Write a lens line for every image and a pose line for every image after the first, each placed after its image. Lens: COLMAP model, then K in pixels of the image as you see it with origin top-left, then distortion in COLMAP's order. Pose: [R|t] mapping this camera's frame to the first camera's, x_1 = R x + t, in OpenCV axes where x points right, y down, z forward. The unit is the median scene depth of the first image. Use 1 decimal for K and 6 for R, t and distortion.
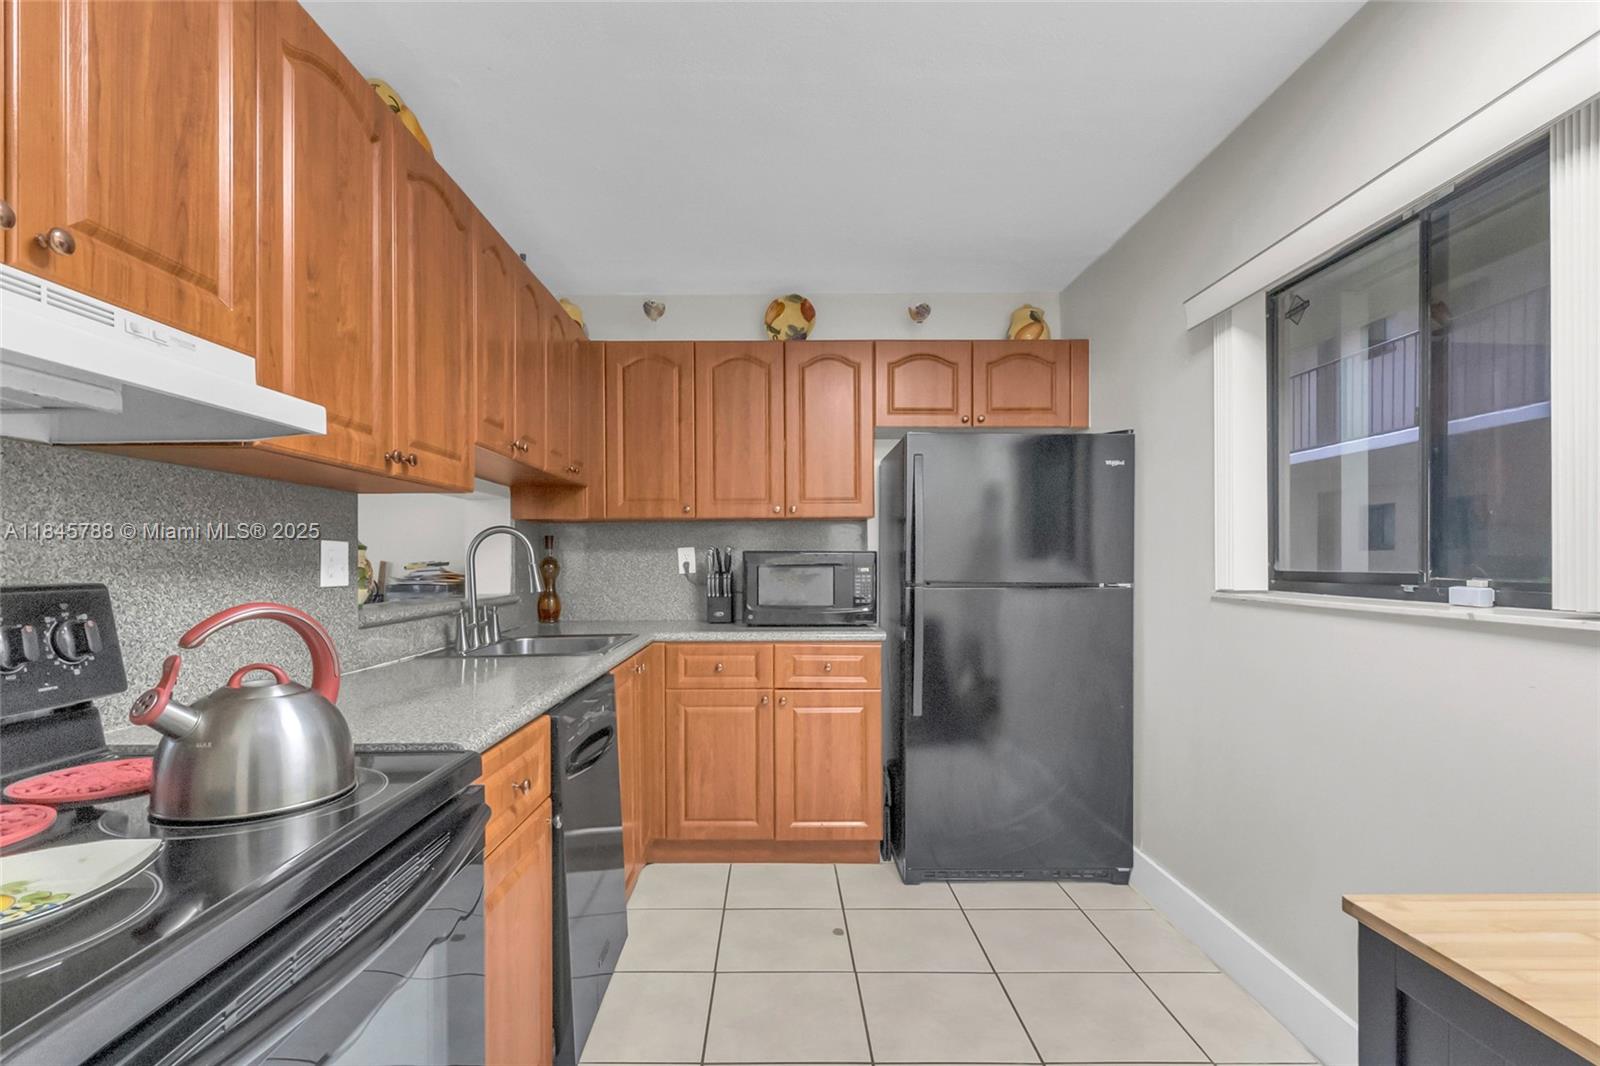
lens RADIAL K [[770.1, 0, 780.3], [0, 770.1, 557.0], [0, 0, 1]] dist [0.001815, -0.000419]
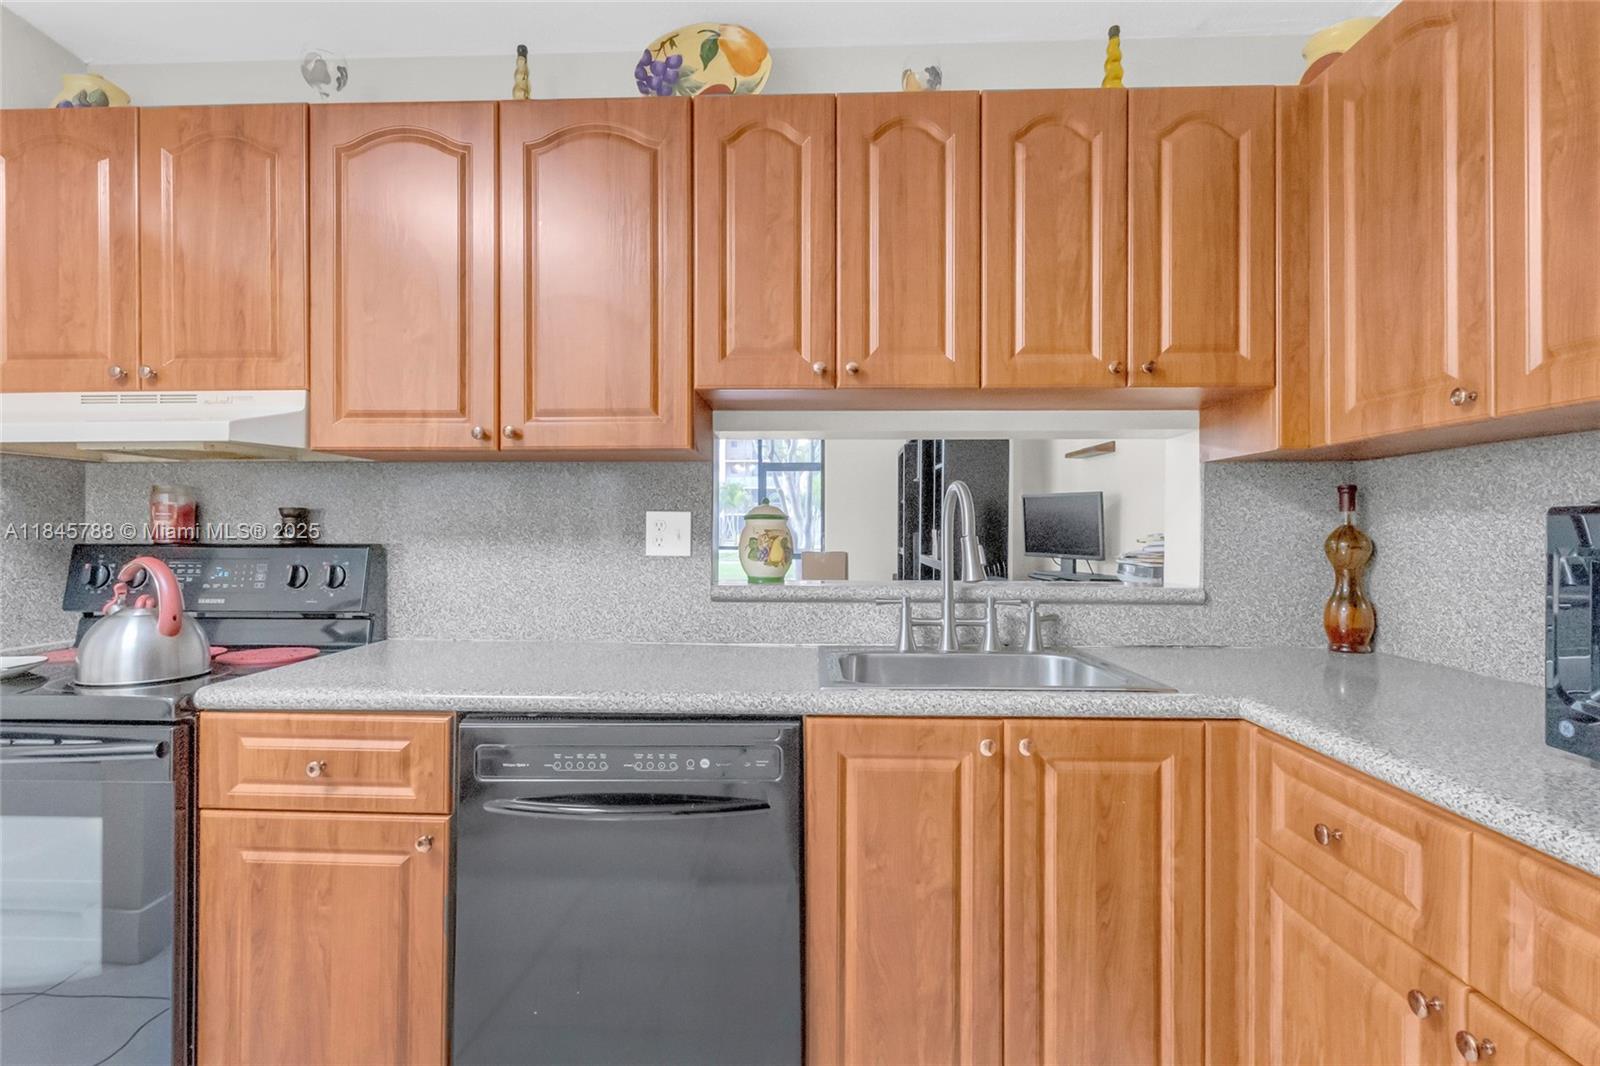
lens RADIAL K [[770.1, 0, 793.0], [0, 770.1, 533.5], [0, 0, 1]] dist [0.001815, -0.000419]
pose [[-0.030053, 0.009439, -0.999504, 0.284438], [0.002514, 0.999953, 0.009367, -0.000654], [0.999545, -0.002231, -0.030076, 0.761989]]
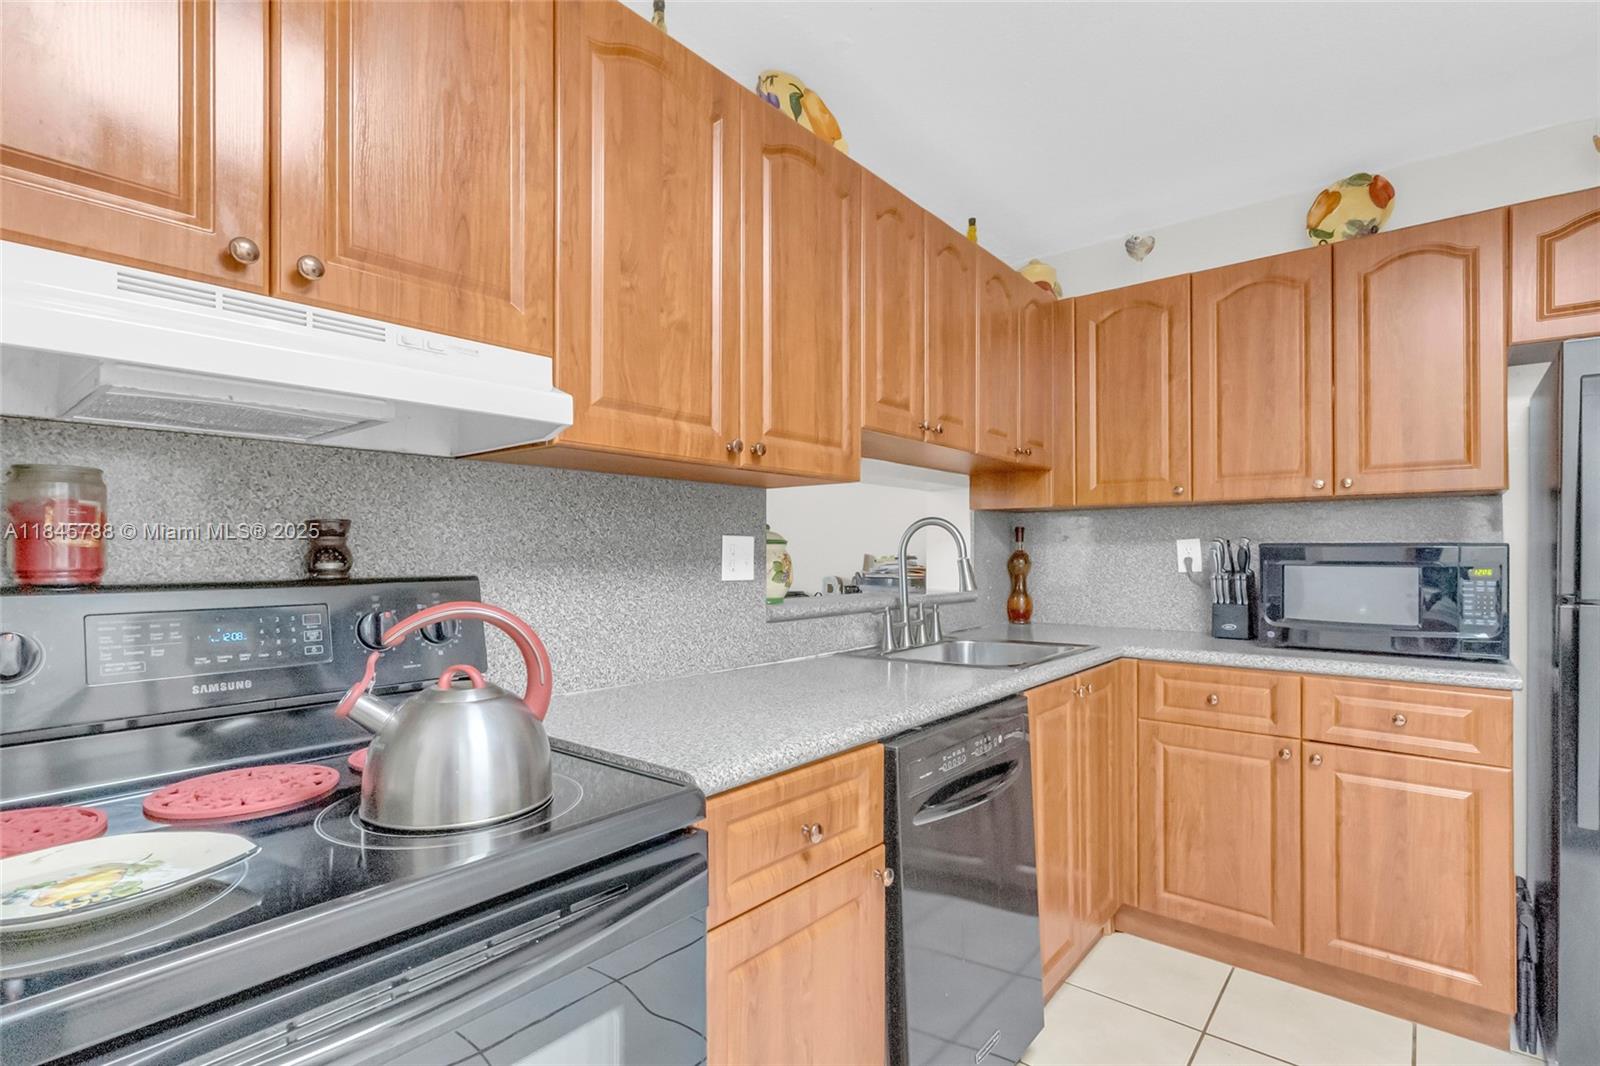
lens RADIAL K [[770.1, 0, 791.7], [0, 770.1, 547.7], [0, 0, 1]] dist [0.001815, -0.000419]
pose [[0.770413, 0.000464, -0.637545, 0.082028], [-0.001259, 0.999999, -0.000794, -0.002866], [0.637544, 0.001415, 0.770412, 0.163754]]
